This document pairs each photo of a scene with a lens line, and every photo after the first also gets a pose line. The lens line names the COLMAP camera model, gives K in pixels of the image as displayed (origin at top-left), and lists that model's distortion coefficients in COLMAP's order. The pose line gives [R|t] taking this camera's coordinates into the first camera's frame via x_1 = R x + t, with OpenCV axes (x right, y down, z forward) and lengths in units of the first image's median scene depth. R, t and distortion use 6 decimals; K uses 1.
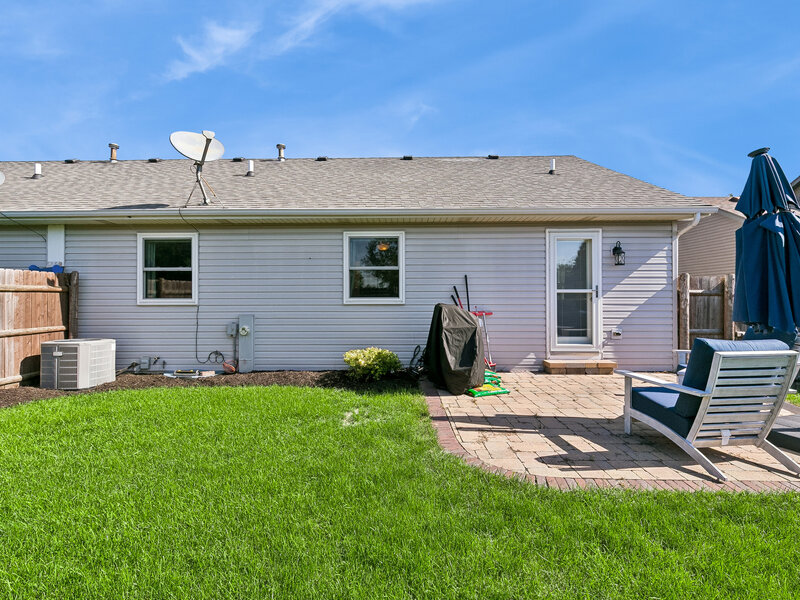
lens RADIAL K [[401.3, 0, 397.1], [0, 401.3, 298.3], [0, 0, 1]] dist [0.000831, -0.001769]
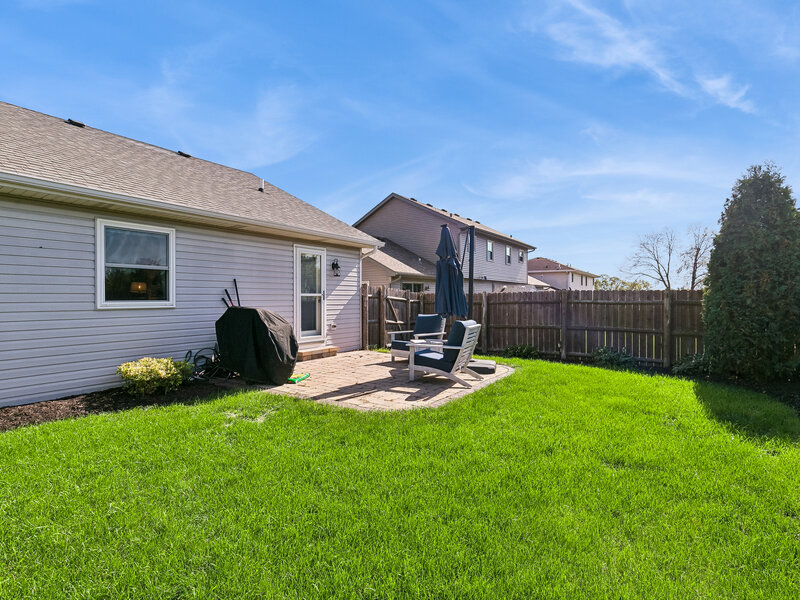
lens RADIAL K [[401.3, 0, 397.1], [0, 401.3, 298.3], [0, 0, 1]] dist [0.000831, -0.001769]
pose [[0.554069, -0.000682, 0.832470, -0.474910], [0.002362, 0.999997, -0.000753, -0.005076], [-0.832467, 0.002383, 0.554069, 0.060976]]
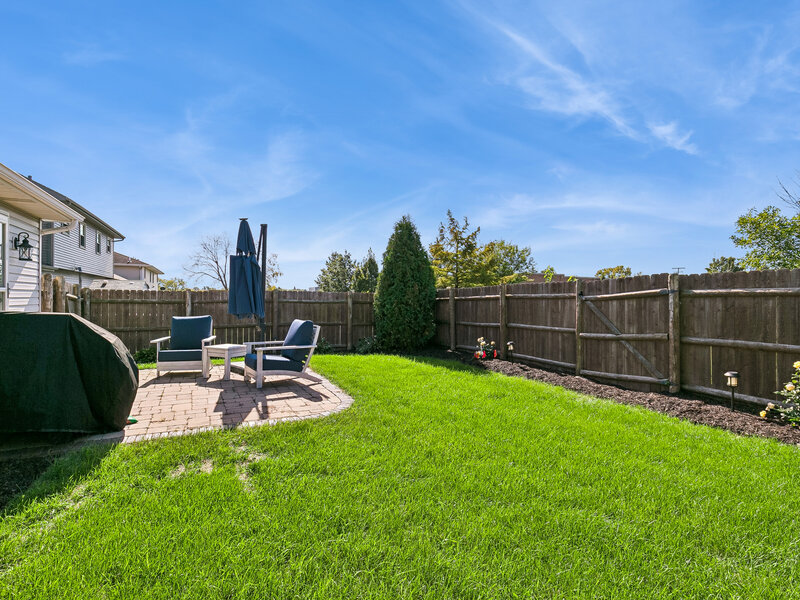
lens RADIAL K [[401.3, 0, 397.1], [0, 401.3, 298.3], [0, 0, 1]] dist [0.000831, -0.001769]
pose [[-0.438844, -0.005765, 0.898545, -0.578499], [-0.010510, 0.999944, 0.001283, -0.010139], [-0.898502, -0.008880, -0.438880, 0.658515]]
